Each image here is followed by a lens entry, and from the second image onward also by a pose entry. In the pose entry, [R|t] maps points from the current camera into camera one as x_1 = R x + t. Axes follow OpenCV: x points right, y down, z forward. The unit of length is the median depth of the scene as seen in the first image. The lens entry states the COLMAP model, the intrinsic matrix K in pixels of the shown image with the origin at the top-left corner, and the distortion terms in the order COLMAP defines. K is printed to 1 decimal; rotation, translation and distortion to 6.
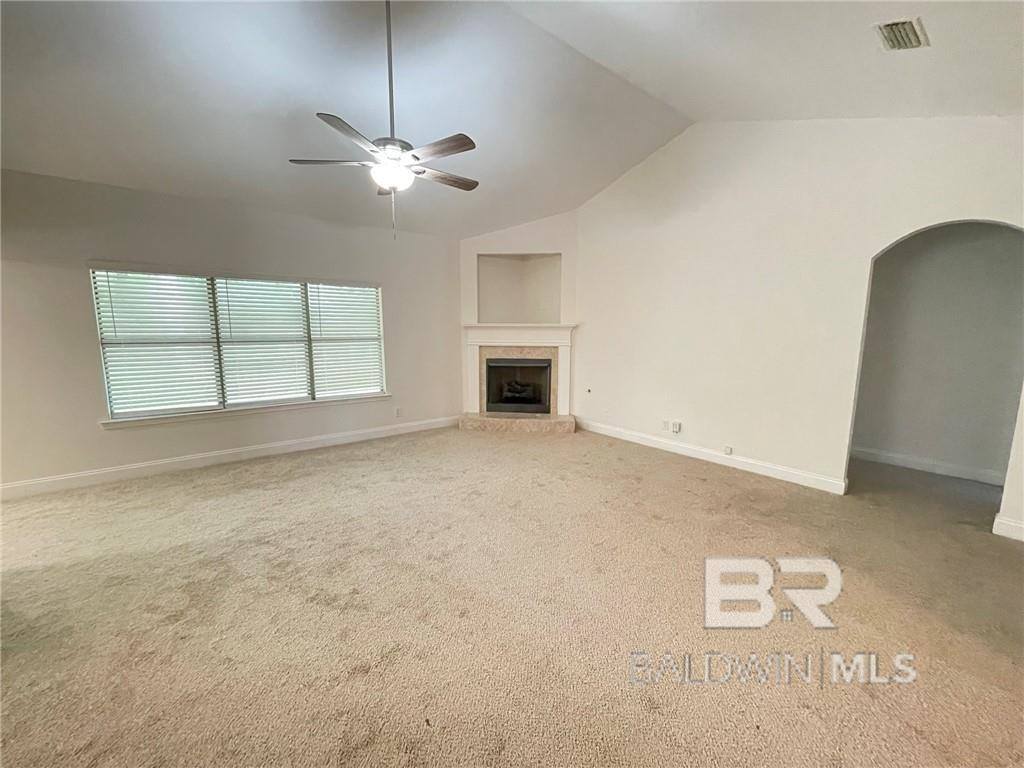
lens RADIAL K [[413.1, 0, 509.0], [0, 413.1, 387.0], [0, 0, 1]] dist [-0.000700, -0.000744]
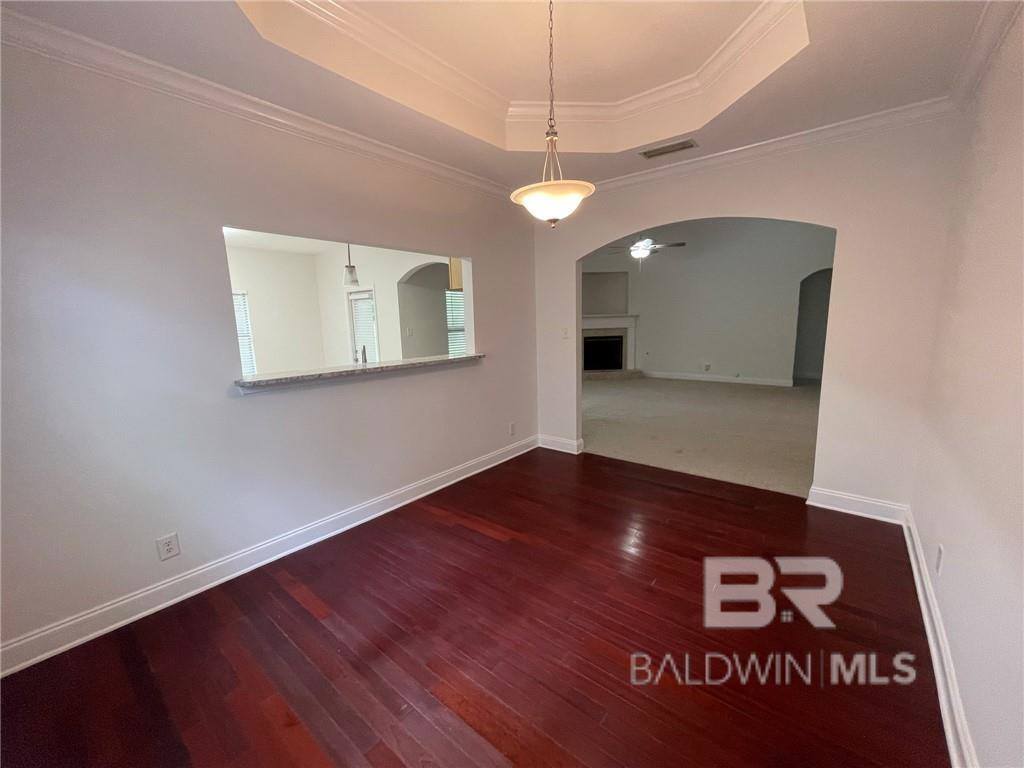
lens RADIAL K [[413.1, 0, 515.7], [0, 413.1, 383.9], [0, 0, 1]] dist [-0.000700, -0.000744]
pose [[0.971531, -0.063017, 0.228380, -0.713145], [0.060111, 0.997998, 0.019662, 0.067738], [-0.229162, -0.005374, 0.973374, -0.516760]]
